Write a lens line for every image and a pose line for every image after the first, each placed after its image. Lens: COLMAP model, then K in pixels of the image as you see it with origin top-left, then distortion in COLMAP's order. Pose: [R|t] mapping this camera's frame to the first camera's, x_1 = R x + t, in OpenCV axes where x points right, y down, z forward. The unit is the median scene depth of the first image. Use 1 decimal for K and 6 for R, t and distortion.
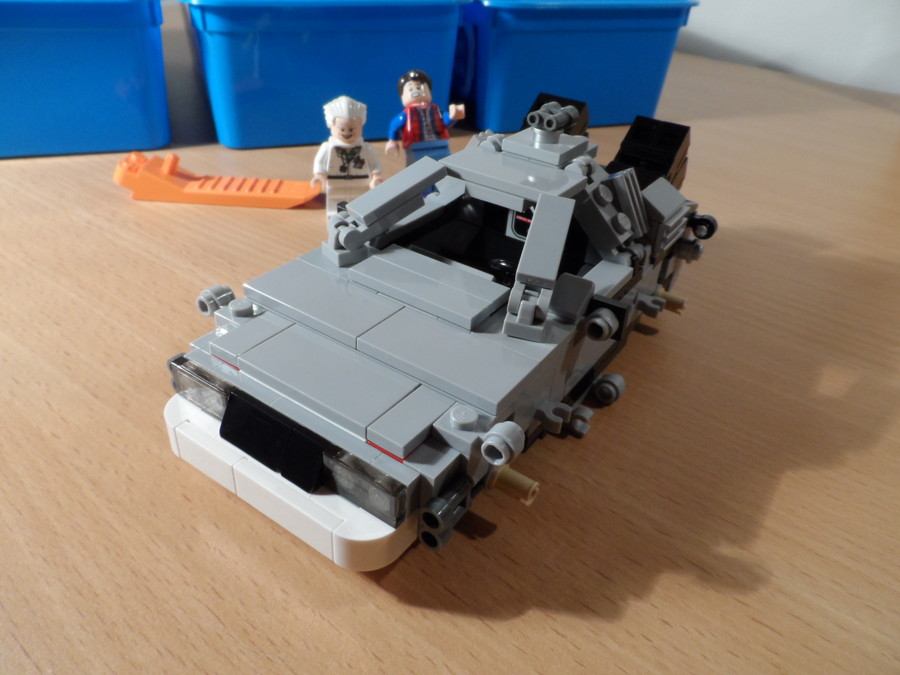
lens RADIAL K [[689.8, 0, 449.9], [0, 689.8, 333.8], [0, 0, 1]] dist [-0.008627, -0.006336]
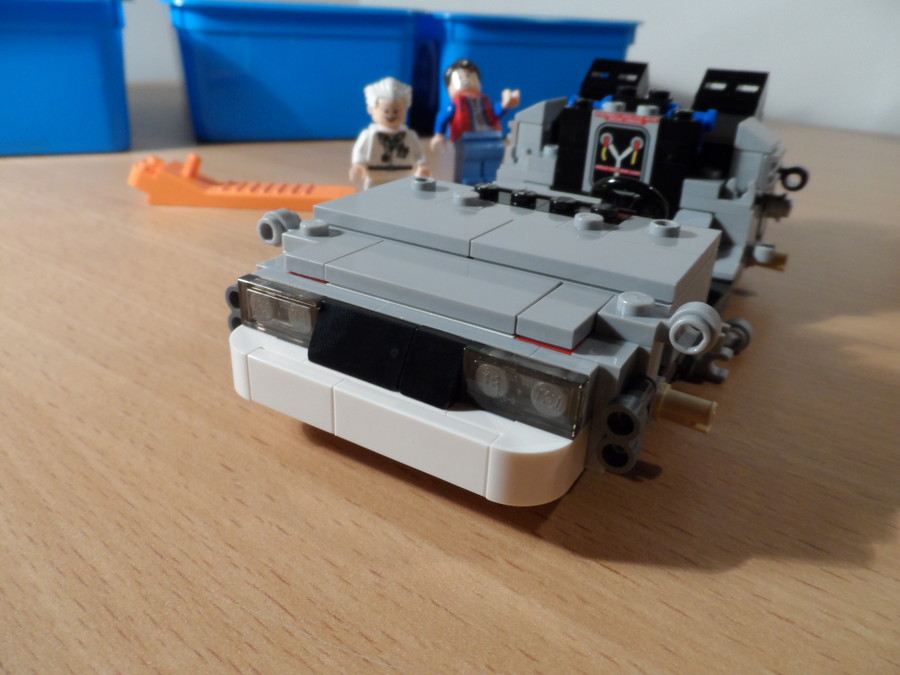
lens RADIAL K [[685.6, 0, 450.0], [0, 685.6, 337.5], [0, 0, 1]] dist [-0.006883, -0.010347]
pose [[0.999635, -0.025172, 0.009805, -0.101557], [0.026305, 0.989649, -0.141080, 0.145815], [-0.006153, 0.141286, 0.989950, 0.172552]]
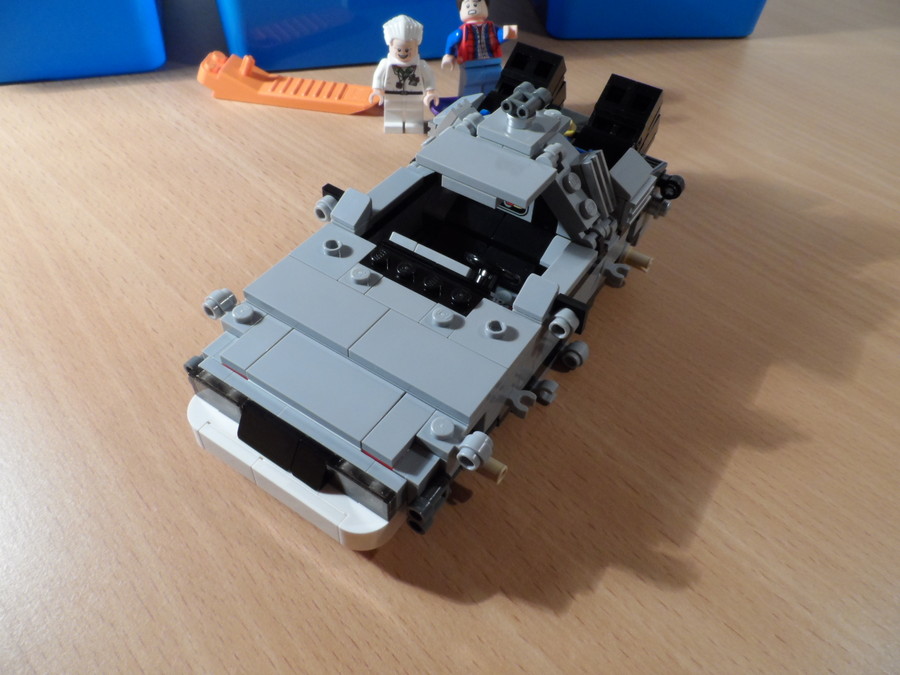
lens RADIAL K [[685.6, 0, 450.0], [0, 685.6, 337.5], [0, 0, 1]] dist [-0.006883, -0.010347]
pose [[0.989917, 0.095817, -0.104319, 0.088277], [-0.068399, 0.968284, 0.240307, -0.143196], [0.124036, -0.230749, 0.965075, -0.141367]]
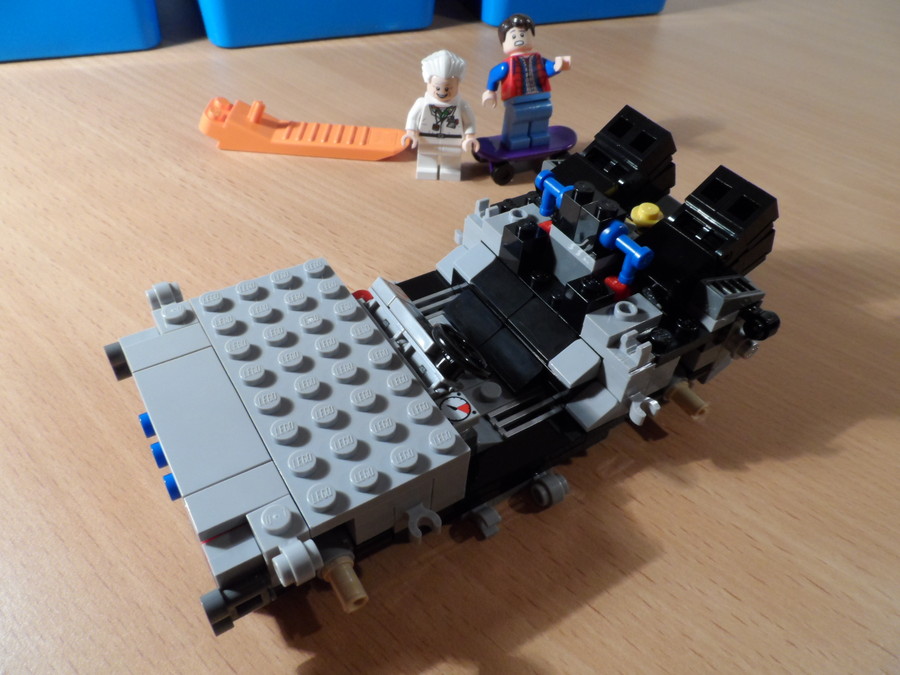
lens RADIAL K [[689.8, 0, 449.9], [0, 689.8, 333.8], [0, 0, 1]] dist [-0.008627, -0.006336]
pose [[0.999490, 0.021497, -0.023621, -0.133330], [-0.016672, 0.981986, 0.188217, -0.162604], [0.027242, -0.187727, 0.981843, -0.001339]]
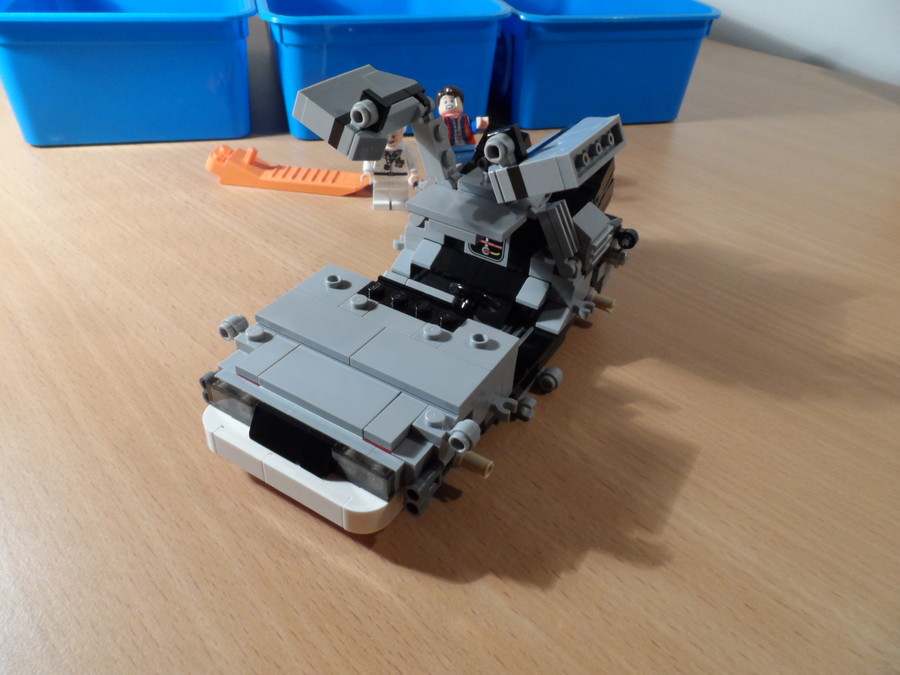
lens RADIAL K [[685.6, 0, 450.0], [0, 685.6, 337.5], [0, 0, 1]] dist [-0.006883, -0.010347]
pose [[0.994589, 0.059243, -0.085345, 0.095812], [-0.053939, 0.996544, 0.063177, -0.023412], [0.088793, -0.058231, 0.994346, -0.270250]]
